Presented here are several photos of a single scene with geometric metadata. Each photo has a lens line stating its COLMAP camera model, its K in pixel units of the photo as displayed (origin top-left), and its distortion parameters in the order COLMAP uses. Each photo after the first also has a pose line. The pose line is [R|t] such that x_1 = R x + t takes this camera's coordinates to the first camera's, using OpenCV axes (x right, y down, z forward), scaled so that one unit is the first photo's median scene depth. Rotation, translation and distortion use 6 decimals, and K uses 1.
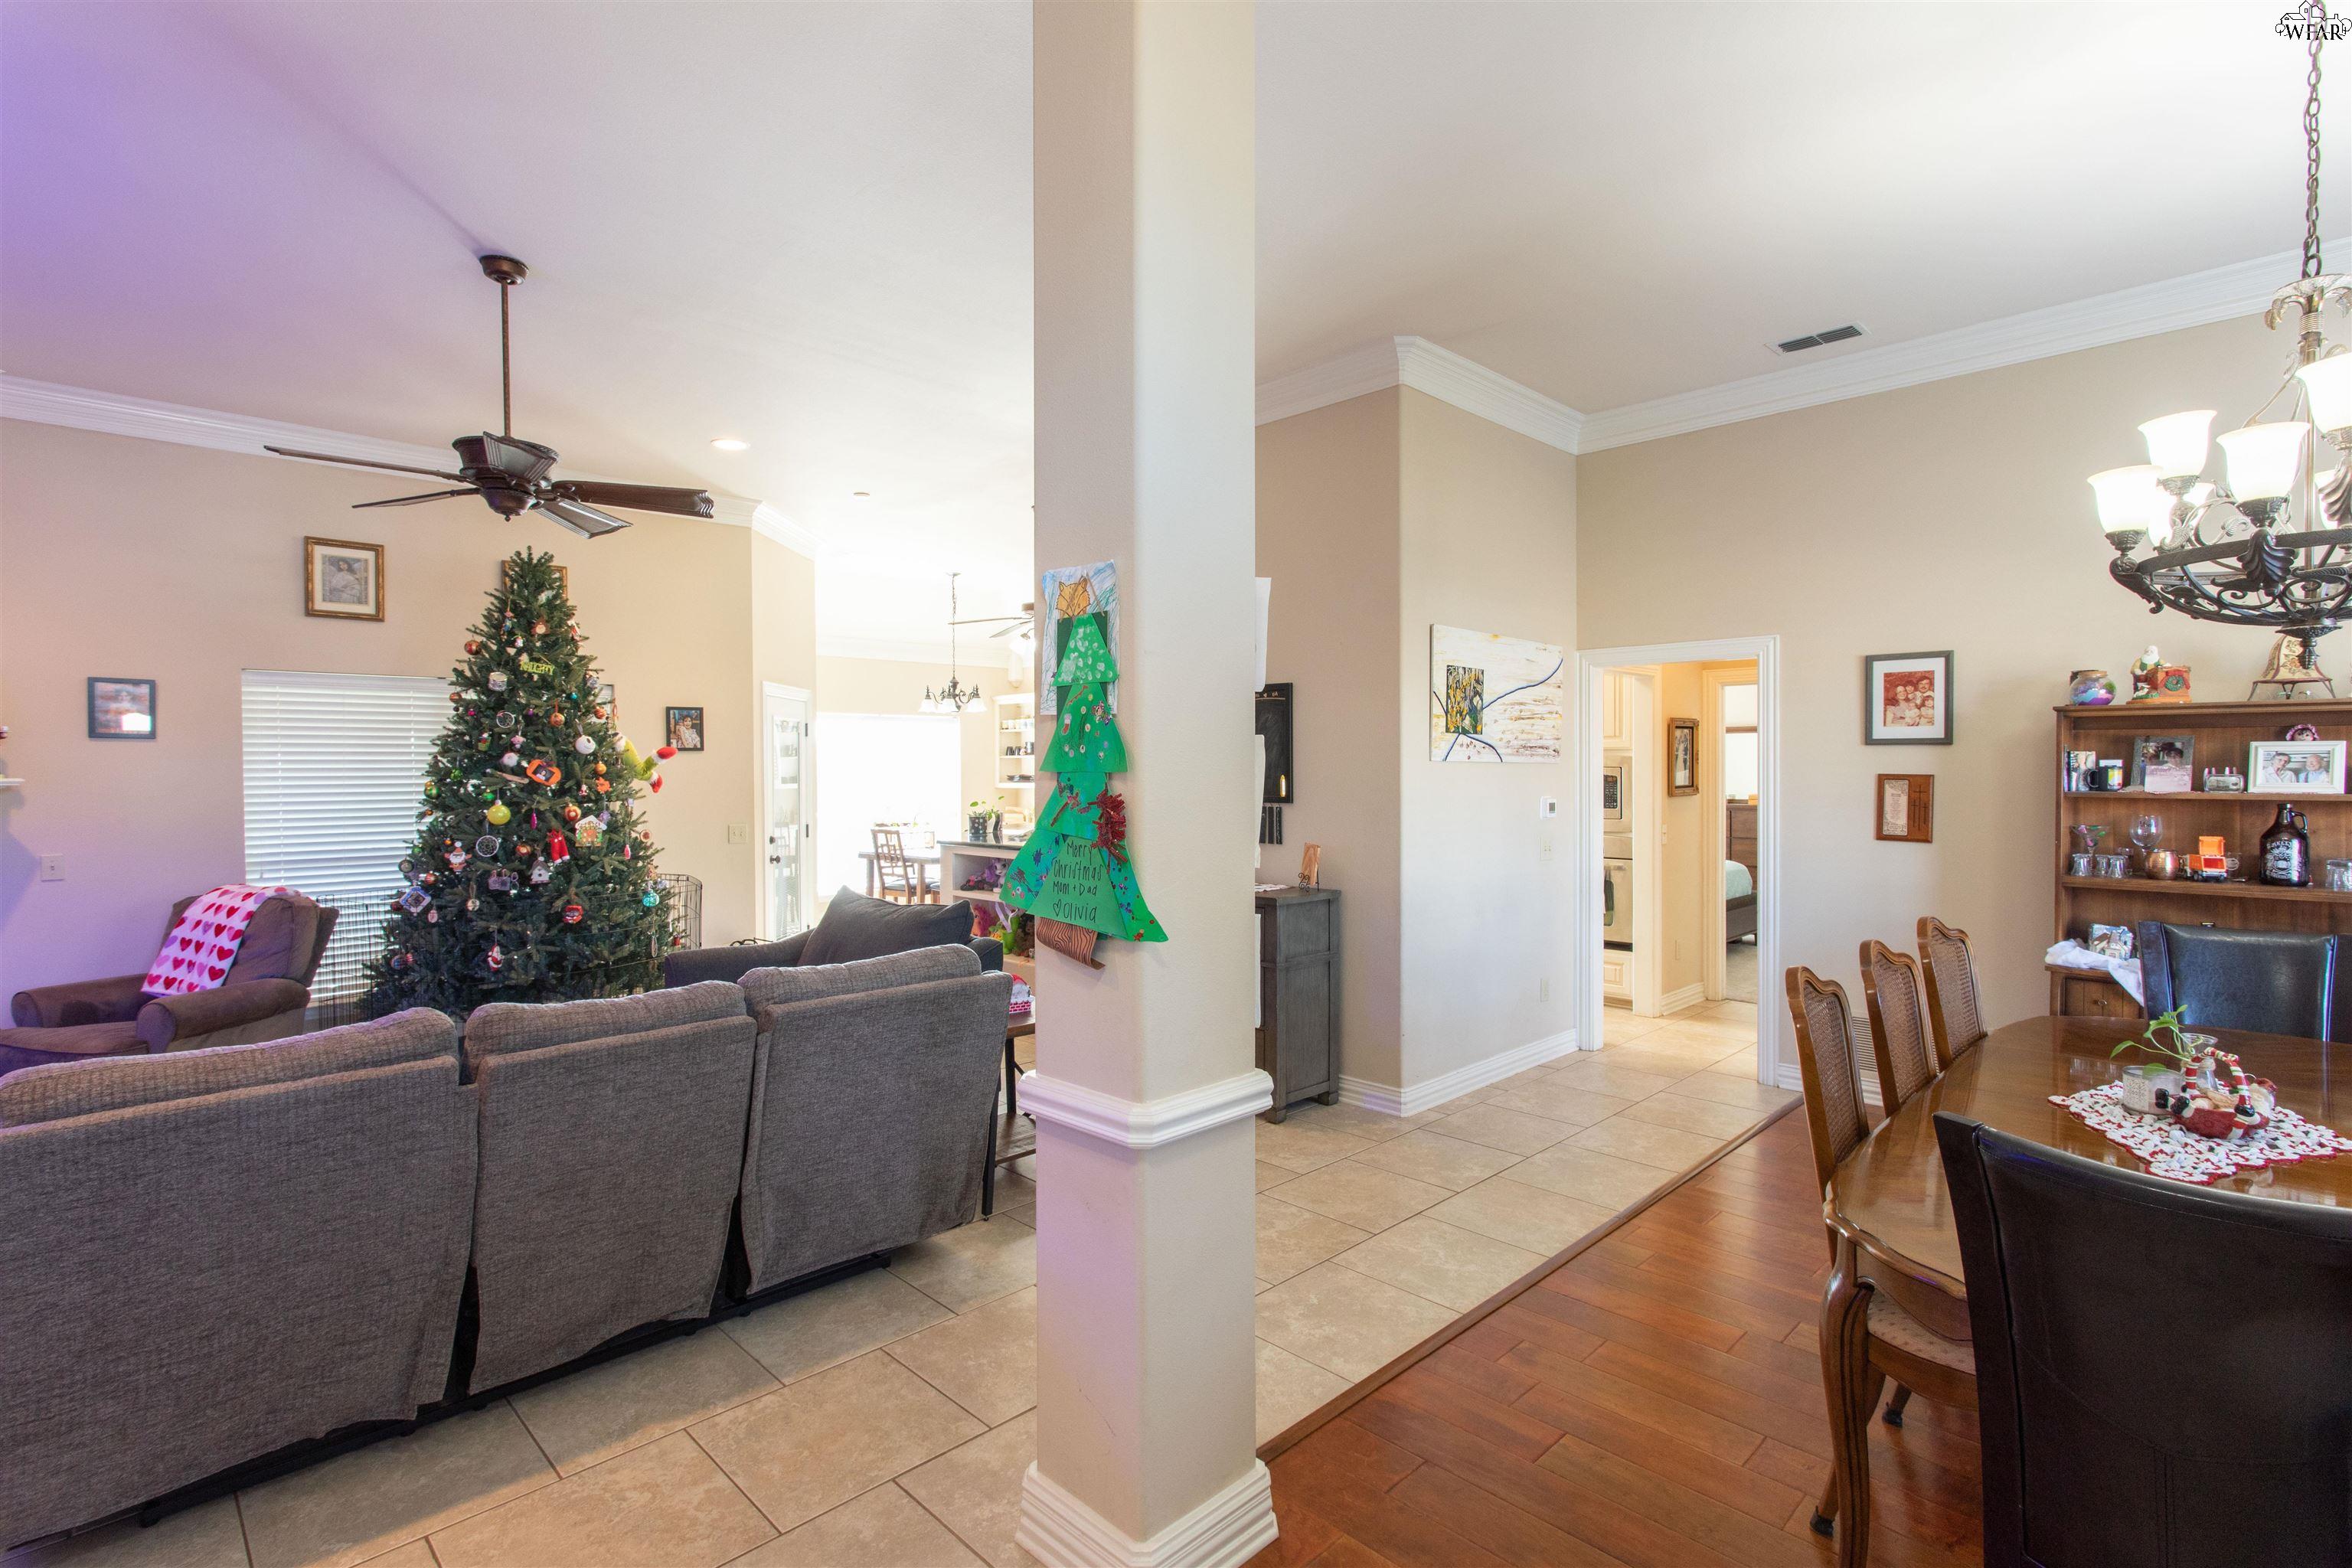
lens RADIAL K [[1115.2, 0, 1166.2], [0, 1115.2, 785.5], [0, 0, 1]] dist [-0.002330, 0.002274]
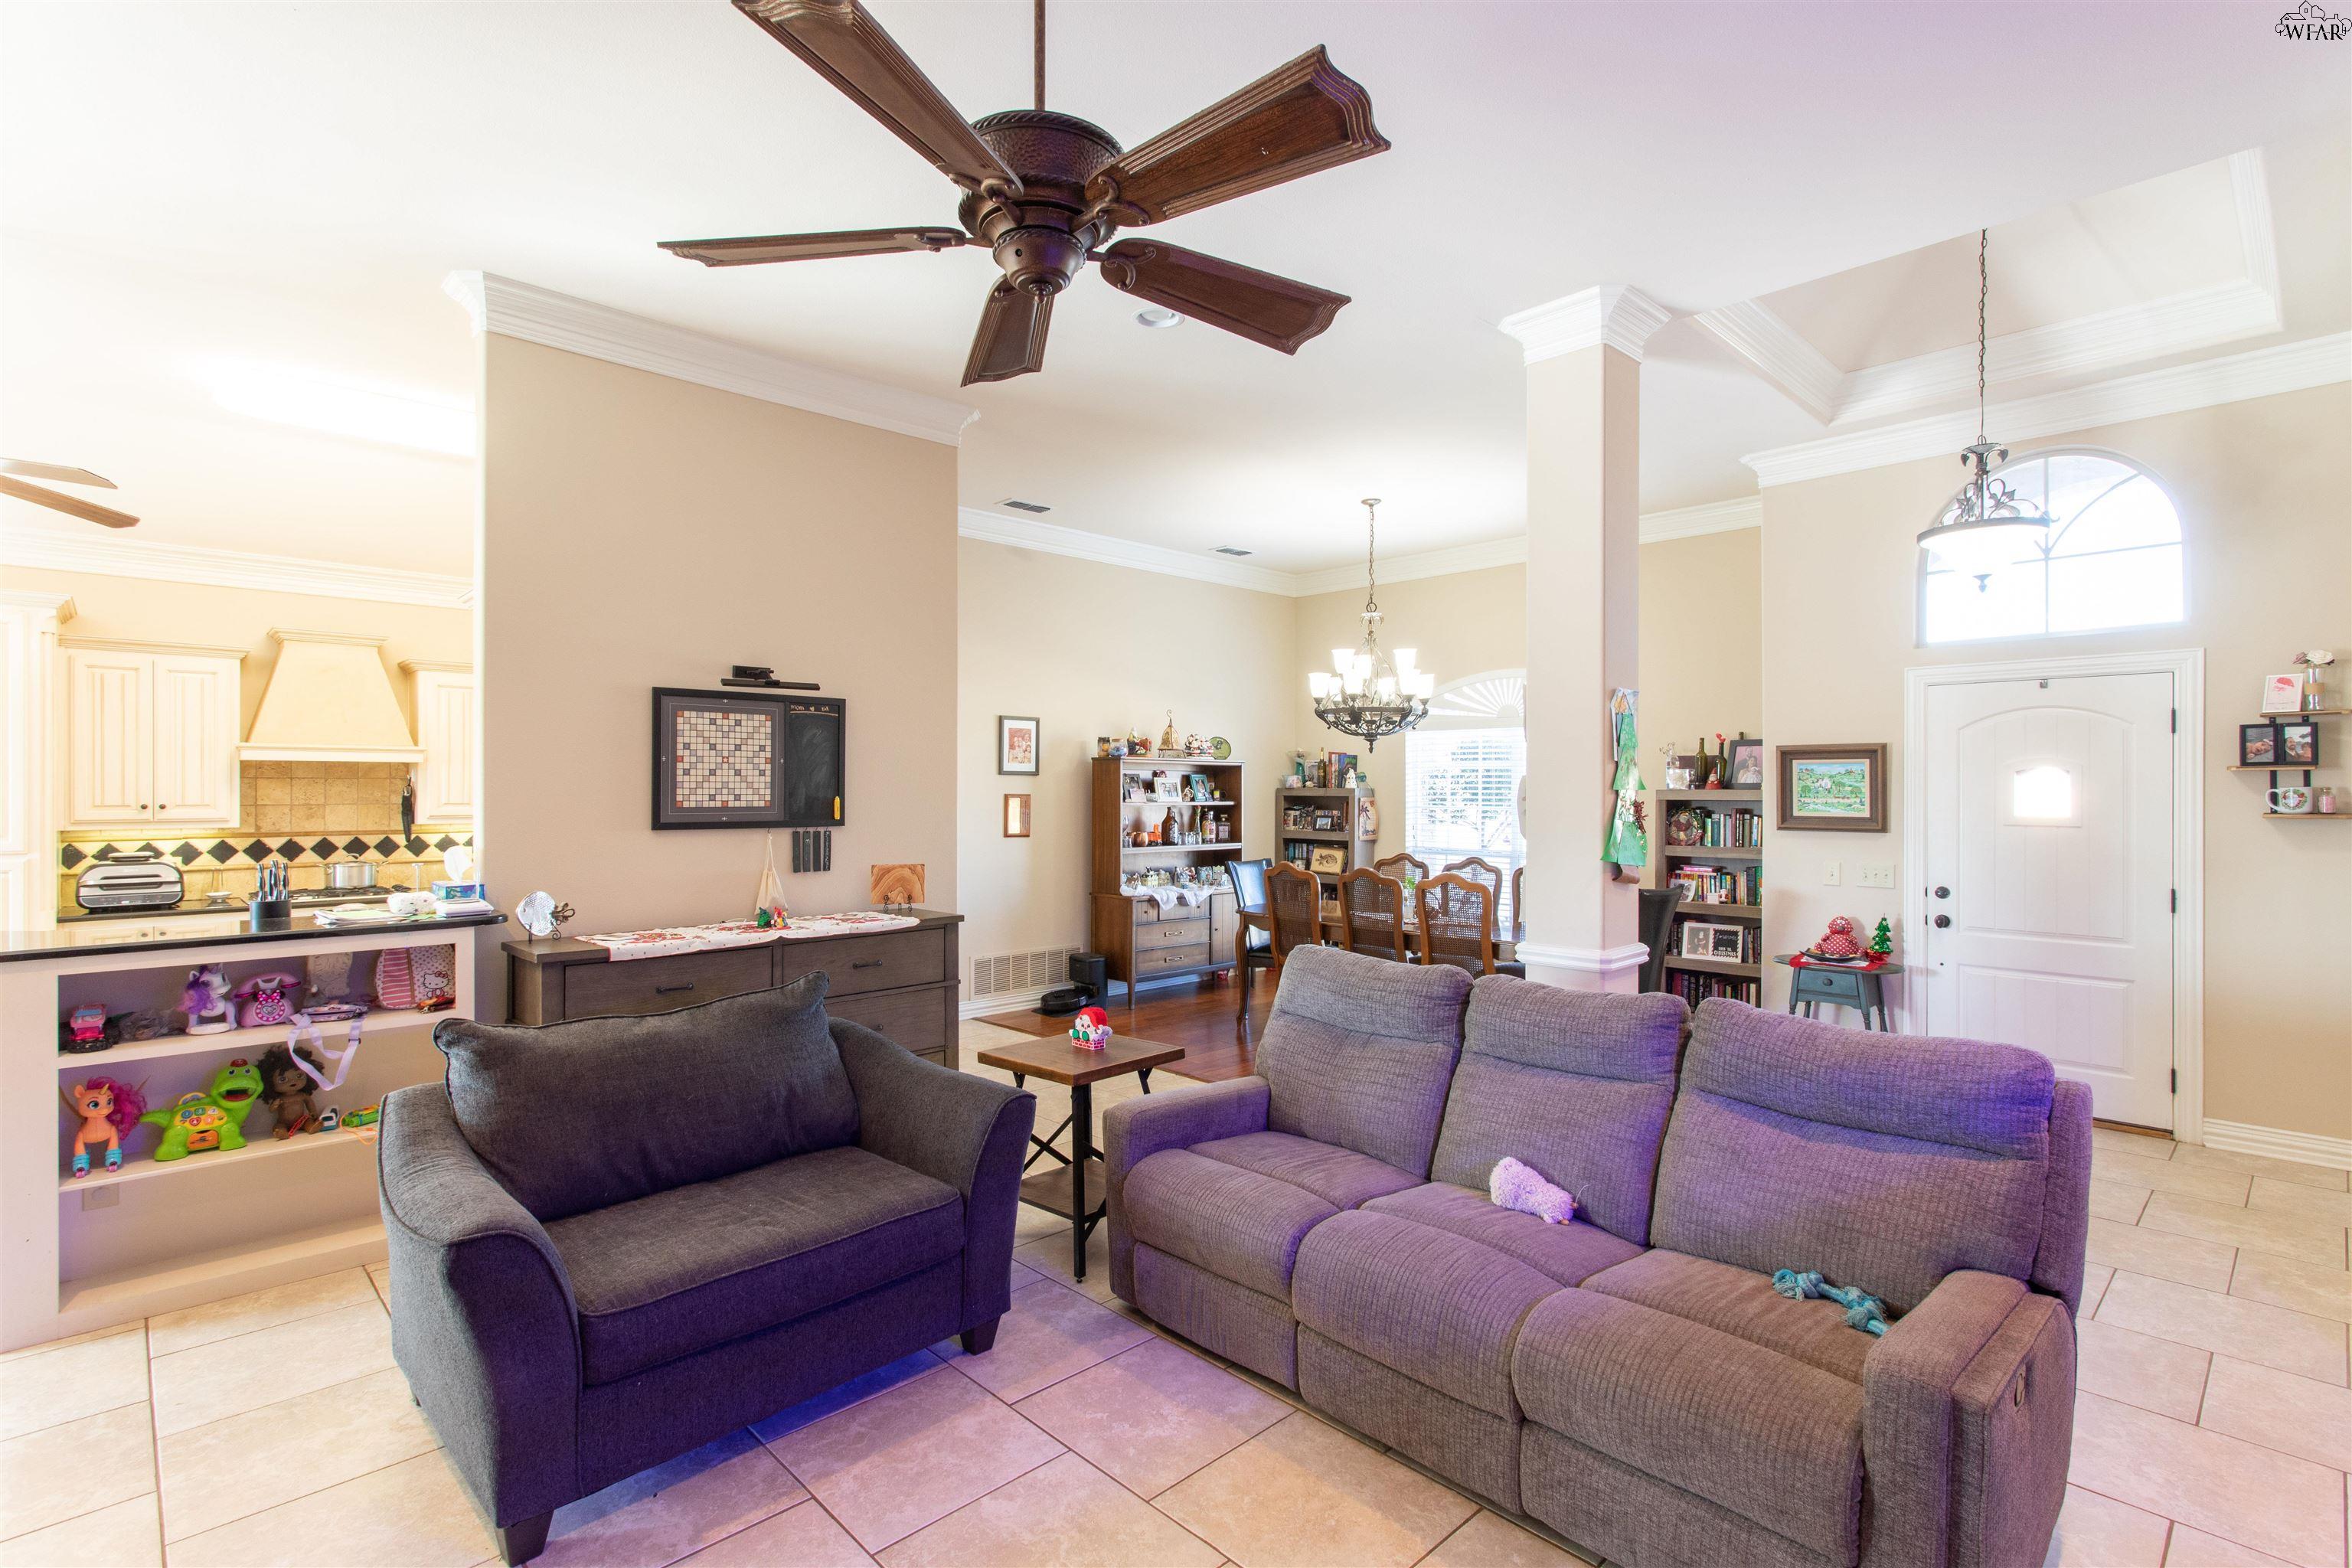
lens RADIAL K [[1115.2, 0, 1175.7], [0, 1115.2, 789.1], [0, 0, 1]] dist [-0.002330, 0.002274]
pose [[0.005878, 0.003492, 0.999977, -1.049265], [0.015768, 0.999869, -0.003585, -0.009319], [-0.999858, 0.015789, 0.005822, 0.900075]]
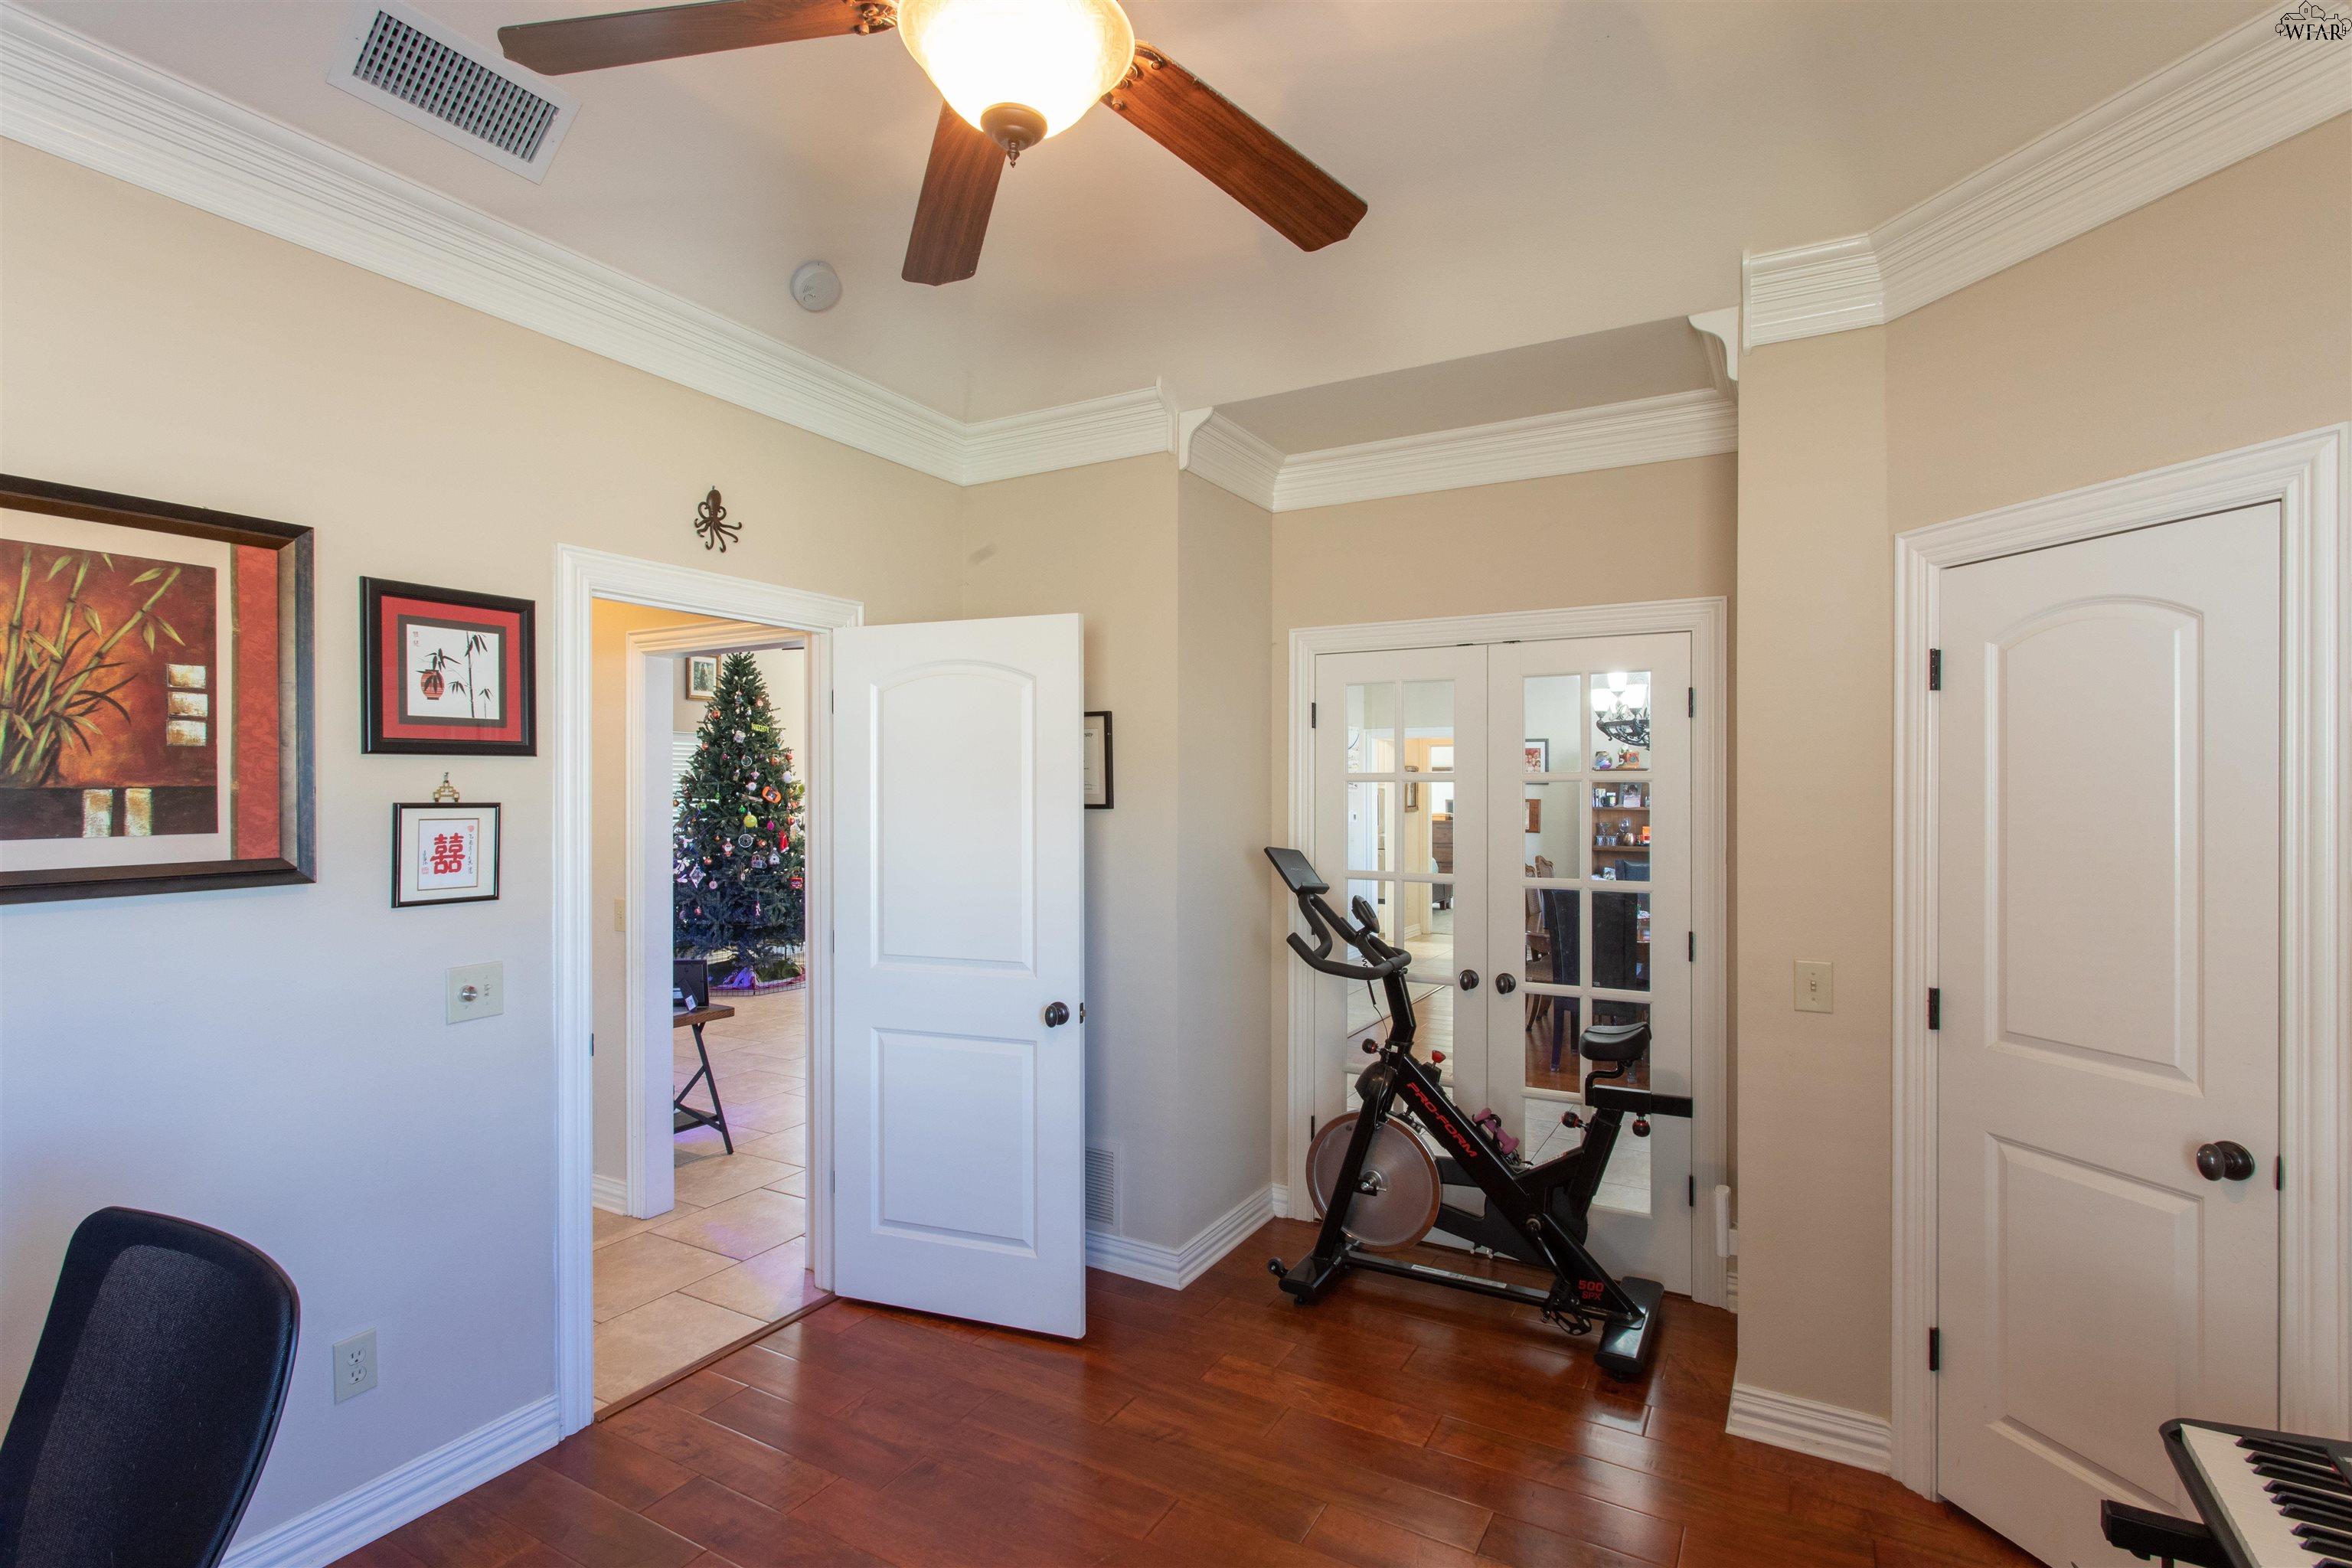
lens RADIAL K [[1115.2, 0, 1126.9], [0, 1115.2, 796.9], [0, 0, 1]] dist [-0.002330, 0.002274]
pose [[0.969112, 0.004289, 0.246585, -0.623960], [-0.001317, 0.999925, -0.012216, 0.013620], [-0.246619, 0.011514, 0.969044, -0.900546]]
